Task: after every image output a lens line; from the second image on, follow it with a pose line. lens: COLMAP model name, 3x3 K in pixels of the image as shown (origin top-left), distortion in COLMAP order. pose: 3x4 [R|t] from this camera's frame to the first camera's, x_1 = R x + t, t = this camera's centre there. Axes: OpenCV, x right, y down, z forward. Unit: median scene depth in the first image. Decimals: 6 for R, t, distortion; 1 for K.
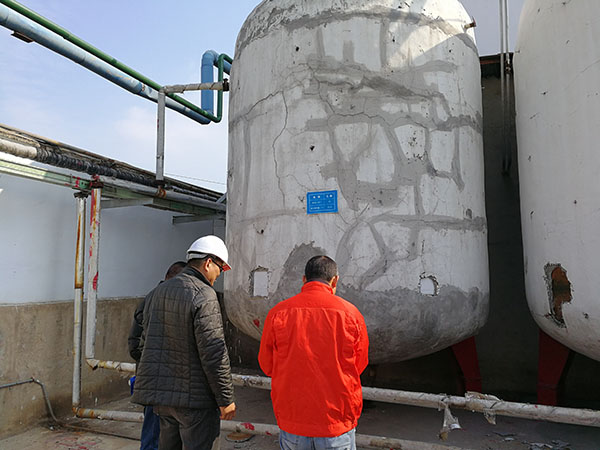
lens RADIAL K [[484.8, 0, 300.0], [0, 484.8, 225.0], [0, 0, 1]] dist [0.045783, -0.009744]
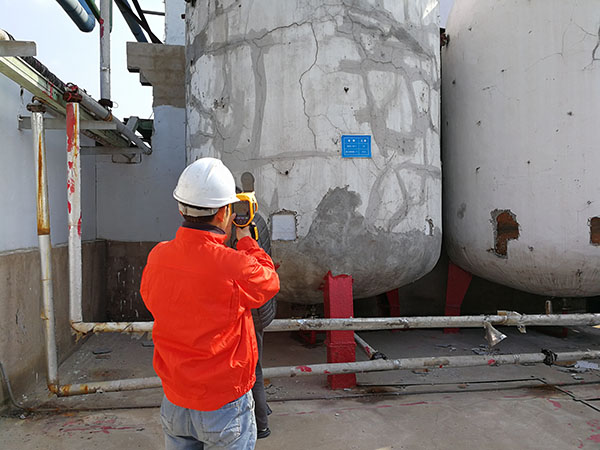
lens RADIAL K [[484.8, 0, 300.0], [0, 484.8, 225.0], [0, 0, 1]] dist [0.045783, -0.009744]
pose [[0.856800, -0.002697, 0.515642, -0.570744], [-0.052307, 0.994374, 0.092115, 0.028282], [-0.512989, -0.105896, 0.851838, 0.178255]]
